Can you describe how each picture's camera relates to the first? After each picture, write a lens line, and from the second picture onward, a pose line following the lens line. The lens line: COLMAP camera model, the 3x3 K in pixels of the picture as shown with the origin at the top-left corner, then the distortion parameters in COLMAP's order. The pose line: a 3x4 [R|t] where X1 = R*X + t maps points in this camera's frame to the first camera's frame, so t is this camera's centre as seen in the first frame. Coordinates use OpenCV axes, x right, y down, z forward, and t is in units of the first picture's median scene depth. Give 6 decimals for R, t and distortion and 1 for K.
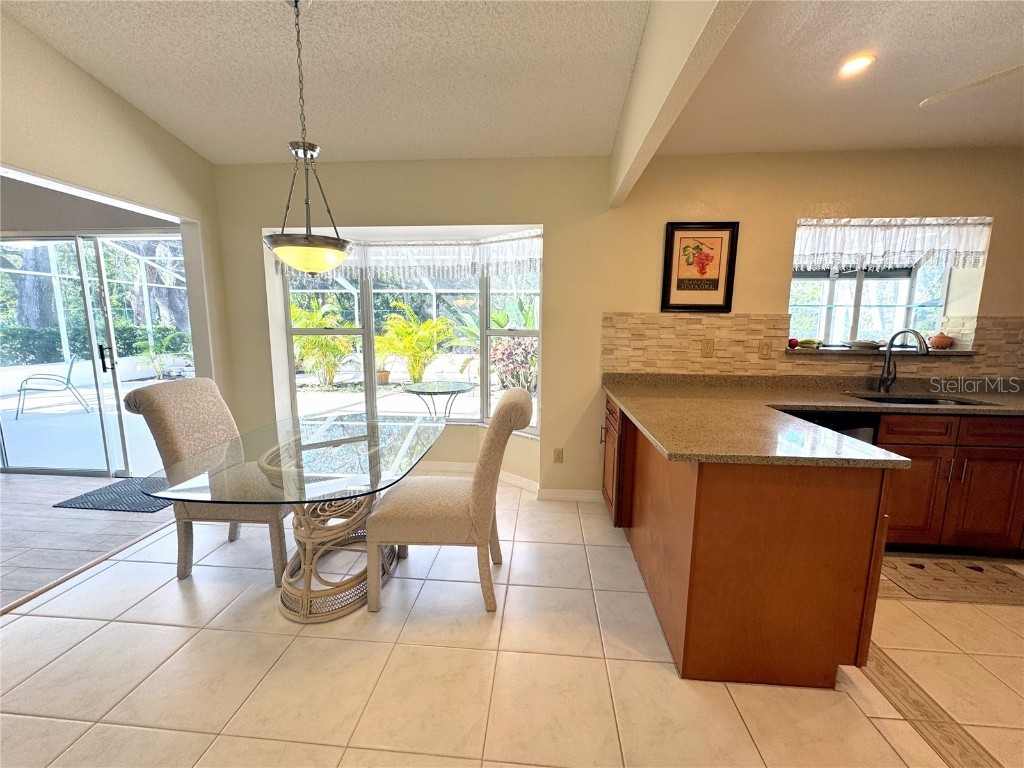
lens RADIAL K [[411.5, 0, 512.0], [0, 411.5, 384.0], [0, 0, 1]] dist [0.000721, -0.000147]
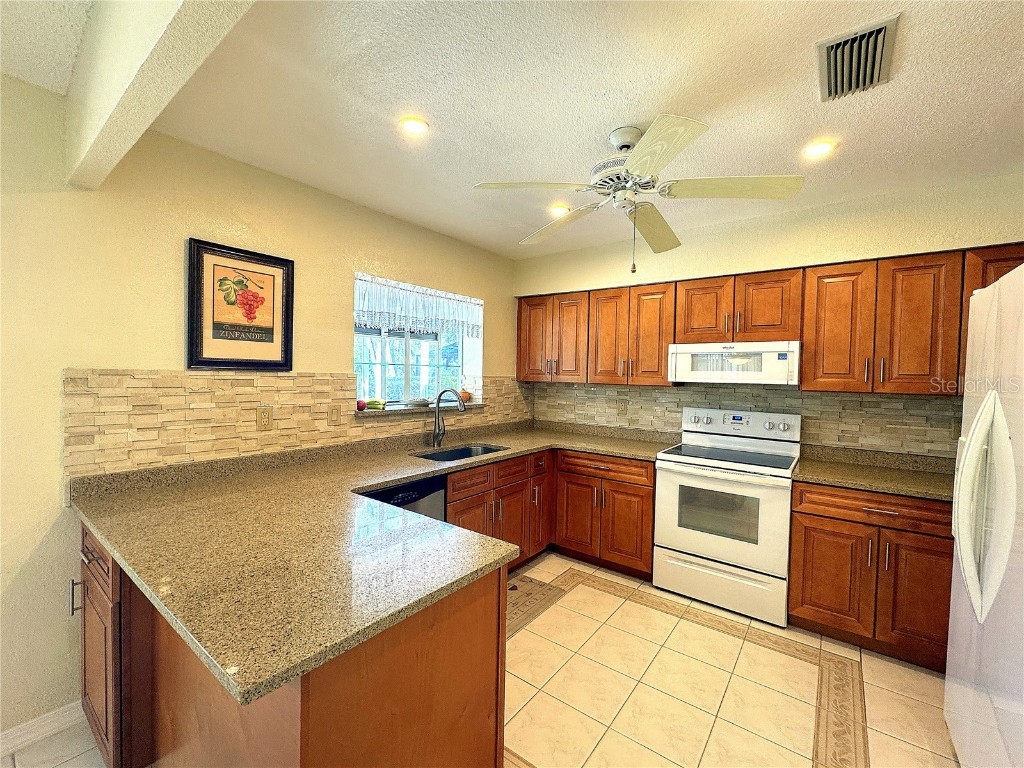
lens RADIAL K [[430.8, 0, 512.0], [0, 430.8, 384.0], [0, 0, 1]] dist [-0.003444, -0.000040]
pose [[0.541185, -0.018438, 0.840701, 0.066569], [0.106051, 0.993274, -0.046484, -0.066331], [-0.834189, 0.114314, 0.539500, 0.206957]]
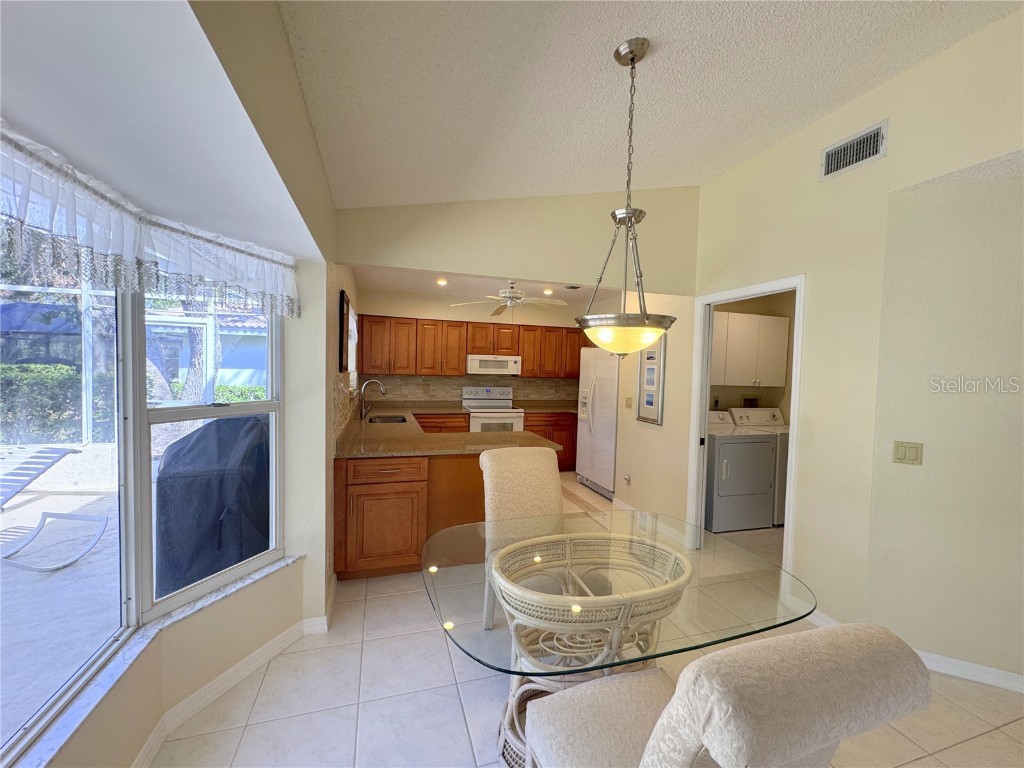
lens RADIAL K [[419.9, 0, 512.0], [0, 419.9, 384.0], [0, 0, 1]] dist [-0.000677, -0.000138]
pose [[-0.372821, -0.052477, 0.926418, -0.793271], [0.105564, 0.989519, 0.098534, -0.207645], [-0.921879, 0.134532, -0.363373, 1.002840]]
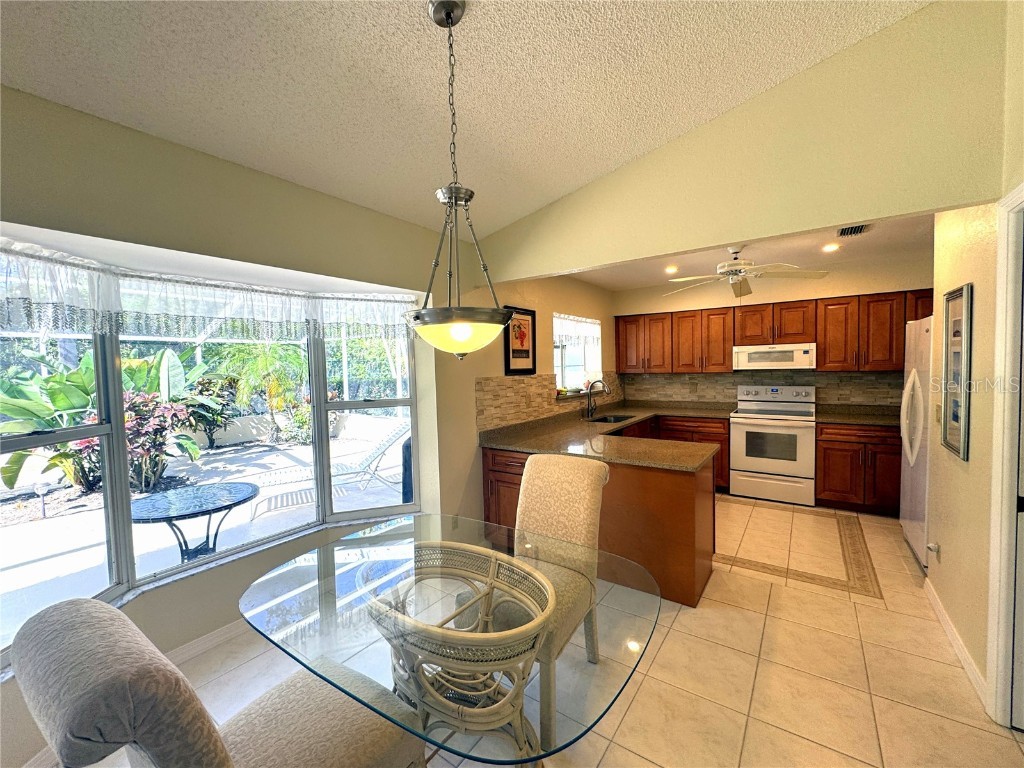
lens RADIAL K [[419.9, 0, 512.0], [0, 419.9, 384.0], [0, 0, 1]] dist [-0.000677, -0.000138]
pose [[0.511117, -0.058605, 0.857511, -0.716125], [0.152999, 0.987943, -0.023675, -0.119480], [-0.845784, 0.143299, 0.513921, 0.349989]]
